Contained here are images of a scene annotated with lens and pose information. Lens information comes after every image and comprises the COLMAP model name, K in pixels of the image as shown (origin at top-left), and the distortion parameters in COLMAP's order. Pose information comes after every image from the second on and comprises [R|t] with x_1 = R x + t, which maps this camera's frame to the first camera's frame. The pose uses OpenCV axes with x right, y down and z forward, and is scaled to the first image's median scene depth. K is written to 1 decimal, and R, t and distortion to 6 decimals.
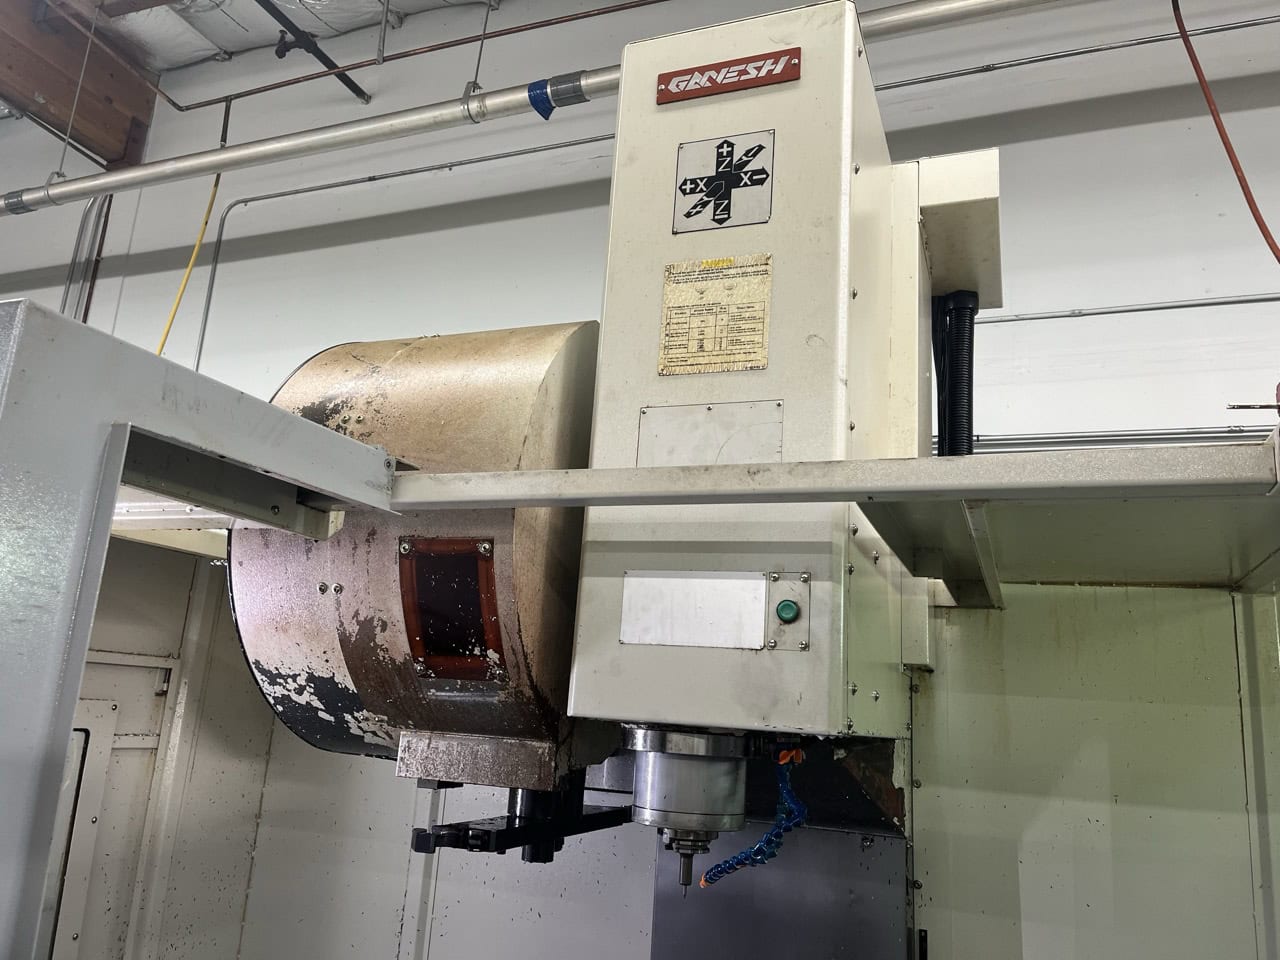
lens RADIAL K [[981.7, 0, 635.5], [0, 981.7, 478.4], [0, 0, 1]] dist [0.044502, -0.052501]
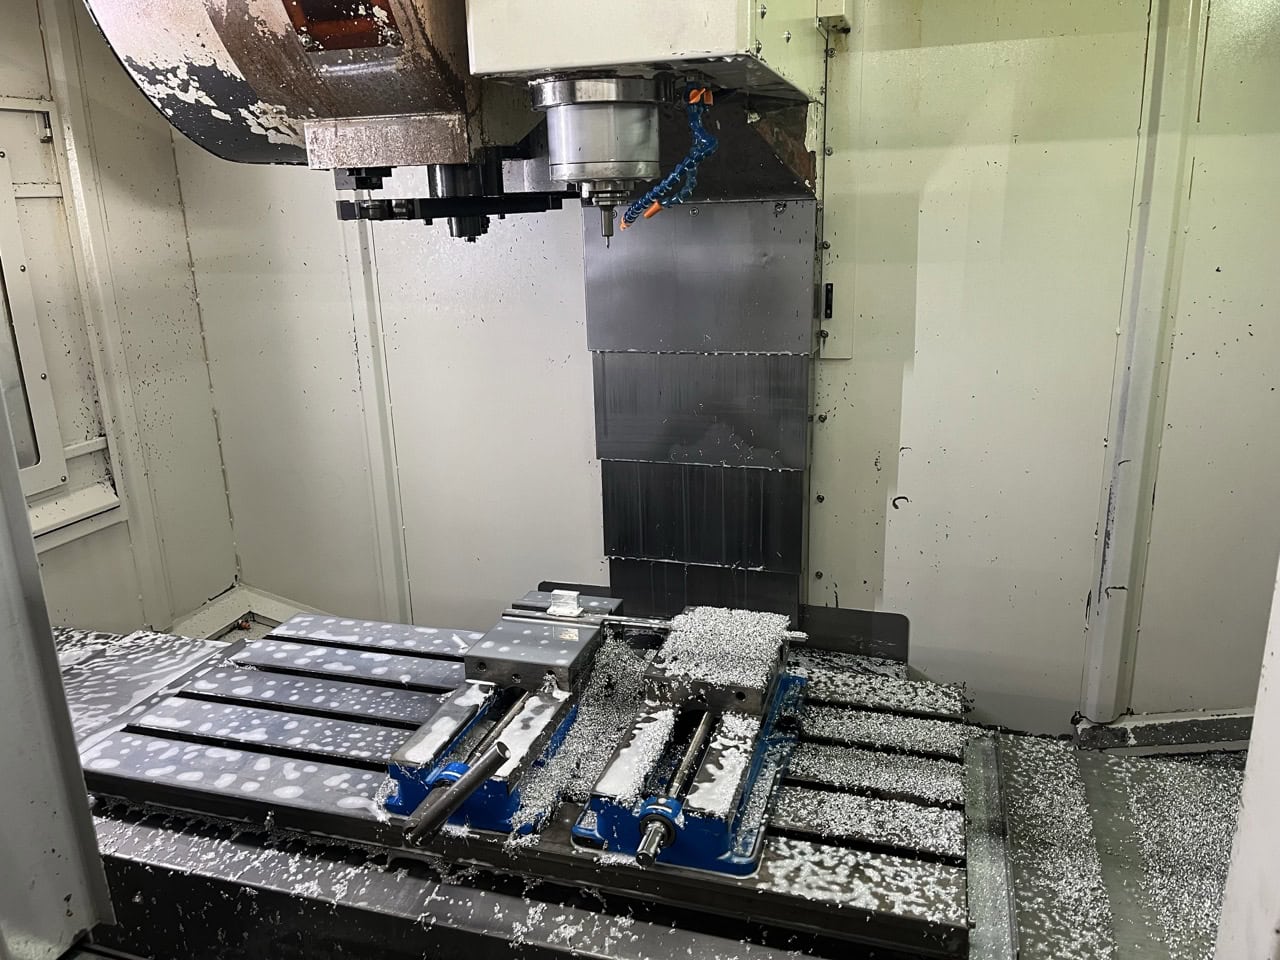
lens RADIAL K [[970.8, 0, 640.0], [0, 970.8, 480.0], [0, 0, 1]] dist [0.070528, -0.093025]
pose [[0.992848, -0.109571, 0.047407, 0.005600], [0.072019, 0.866385, 0.494157, 0.110767], [-0.095218, -0.487208, 0.868079, -0.038214]]
